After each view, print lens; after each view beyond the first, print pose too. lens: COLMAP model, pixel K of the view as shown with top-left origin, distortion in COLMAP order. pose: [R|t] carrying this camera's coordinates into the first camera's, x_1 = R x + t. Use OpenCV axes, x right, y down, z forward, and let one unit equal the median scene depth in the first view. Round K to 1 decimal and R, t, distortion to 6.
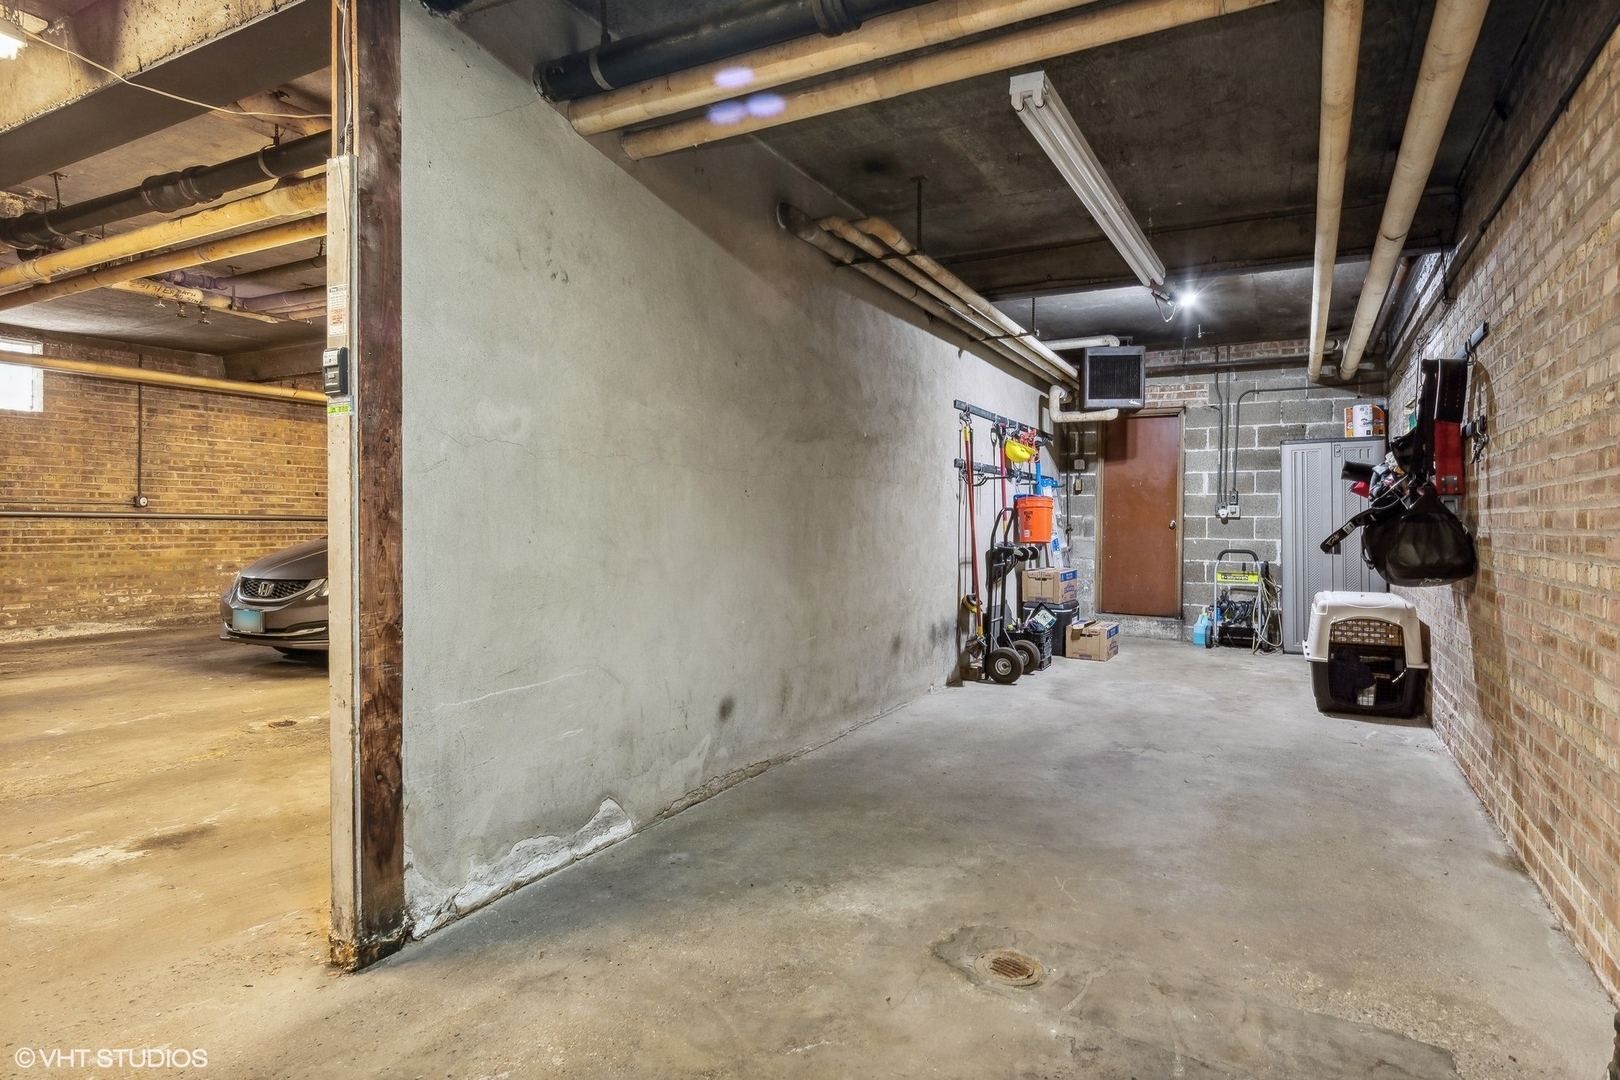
lens RADIAL K [[895.0, 0, 811.0], [0, 895.0, 534.0], [0, 0, 1]] dist [-0.000578, 0.000109]
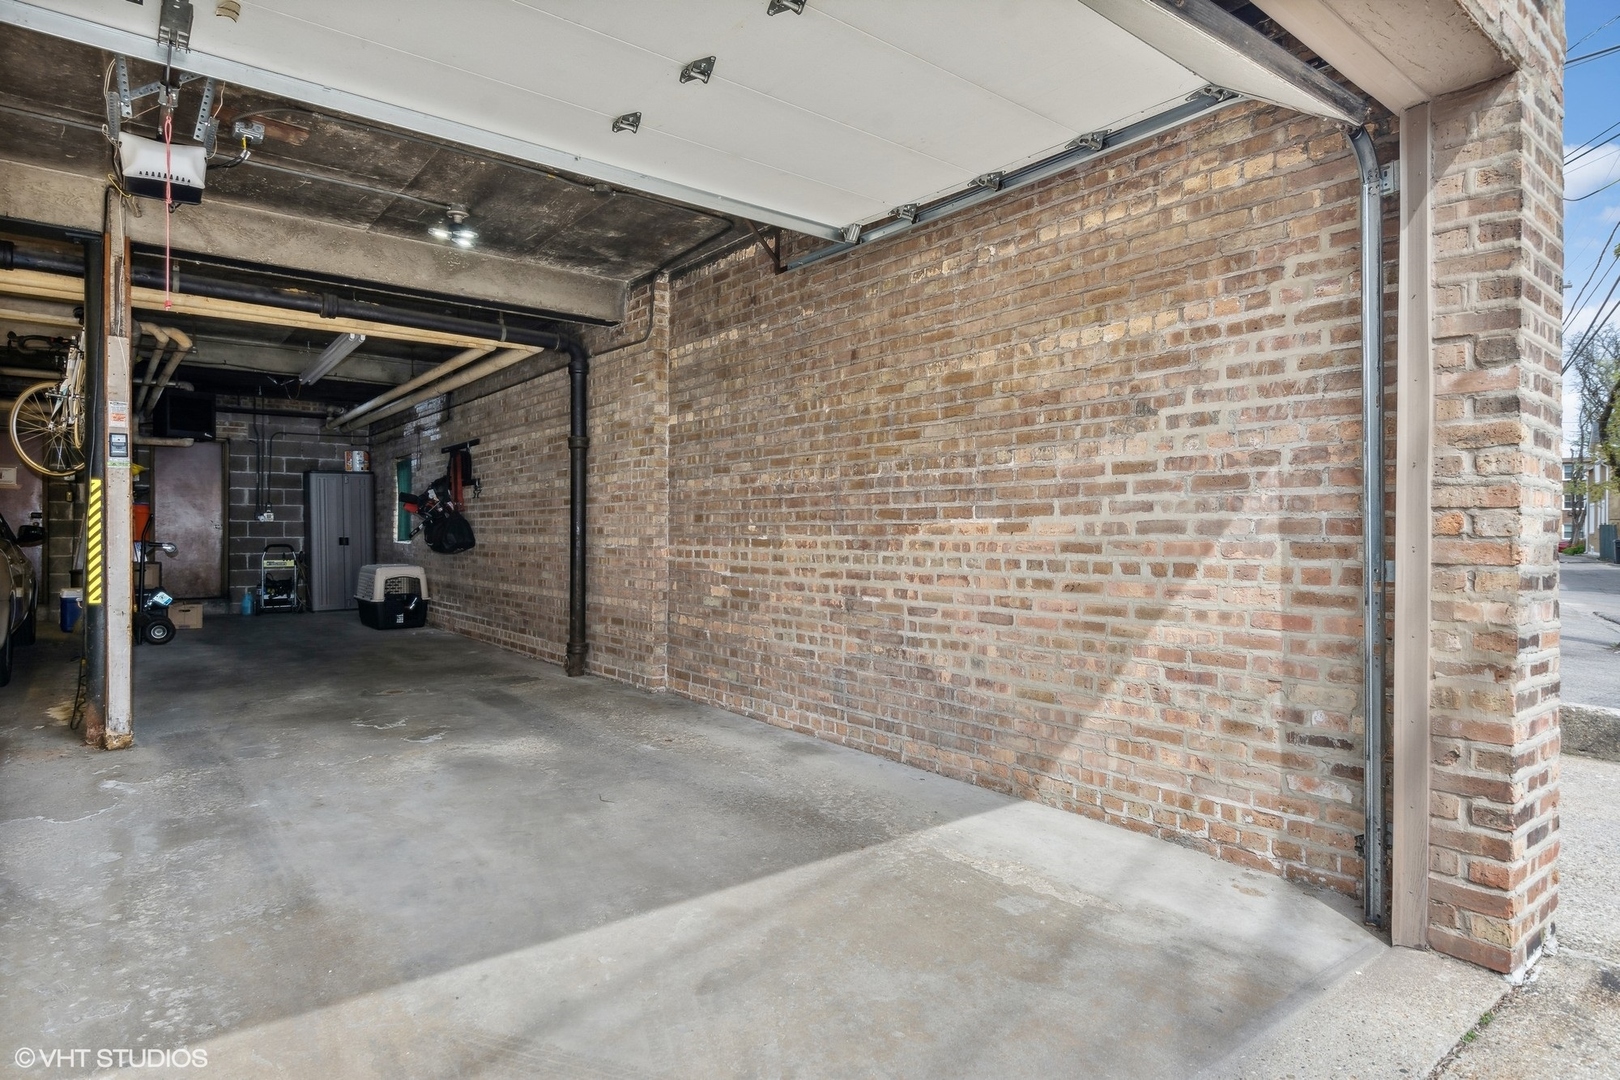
lens RADIAL K [[895.0, 0, 810.0], [0, 895.0, 537.0], [0, 0, 1]] dist [-0.000578, 0.000109]
pose [[0.402705, -0.006261, 0.915308, -0.456024], [0.012832, 0.999917, 0.001194, 0.012940], [-0.915240, 0.011264, 0.402752, -0.319226]]
